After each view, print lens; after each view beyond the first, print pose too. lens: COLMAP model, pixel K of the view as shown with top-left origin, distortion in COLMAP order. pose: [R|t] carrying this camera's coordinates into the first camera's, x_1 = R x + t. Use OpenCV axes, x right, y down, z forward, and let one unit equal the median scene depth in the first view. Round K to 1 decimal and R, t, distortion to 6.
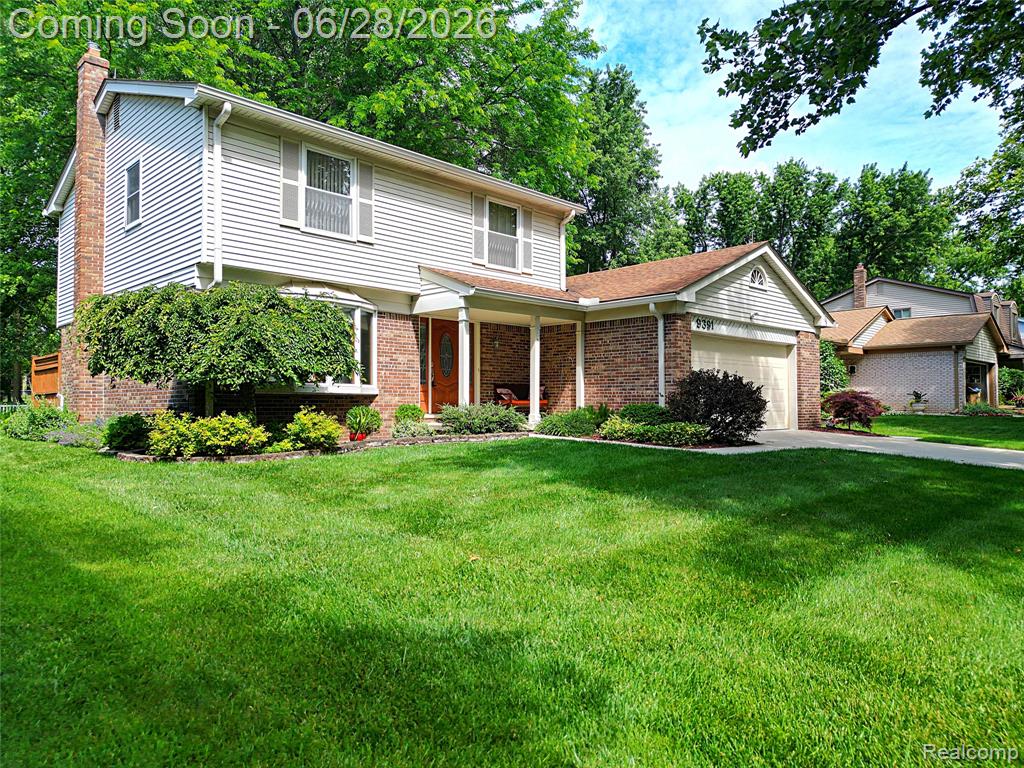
lens RADIAL K [[716.1, 0, 512.0], [0, 716.1, 384.0], [0, 0, 1]] dist [0.056237, -0.046113]
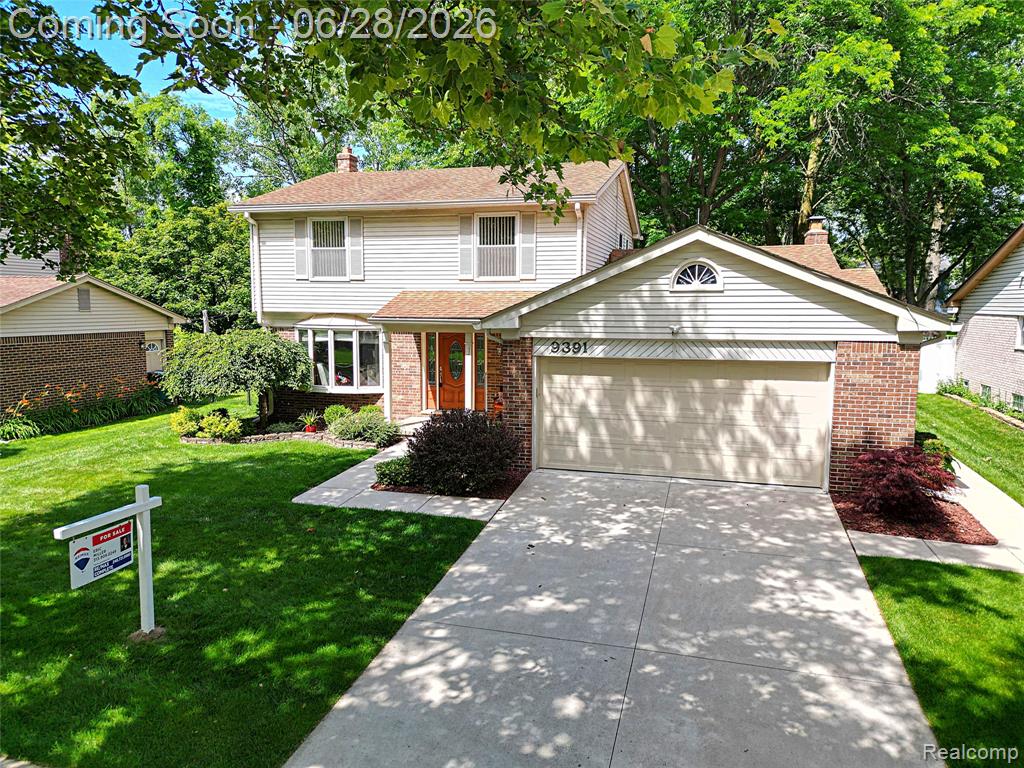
lens RADIAL K [[716.1, 0, 512.0], [0, 716.1, 384.0], [0, 0, 1]] dist [0.056237, -0.046113]
pose [[0.498630, 0.097656, -0.861296, 0.972513], [0.022108, 0.991877, 0.125261, -0.147846], [0.866533, -0.081501, 0.492421, 0.518446]]
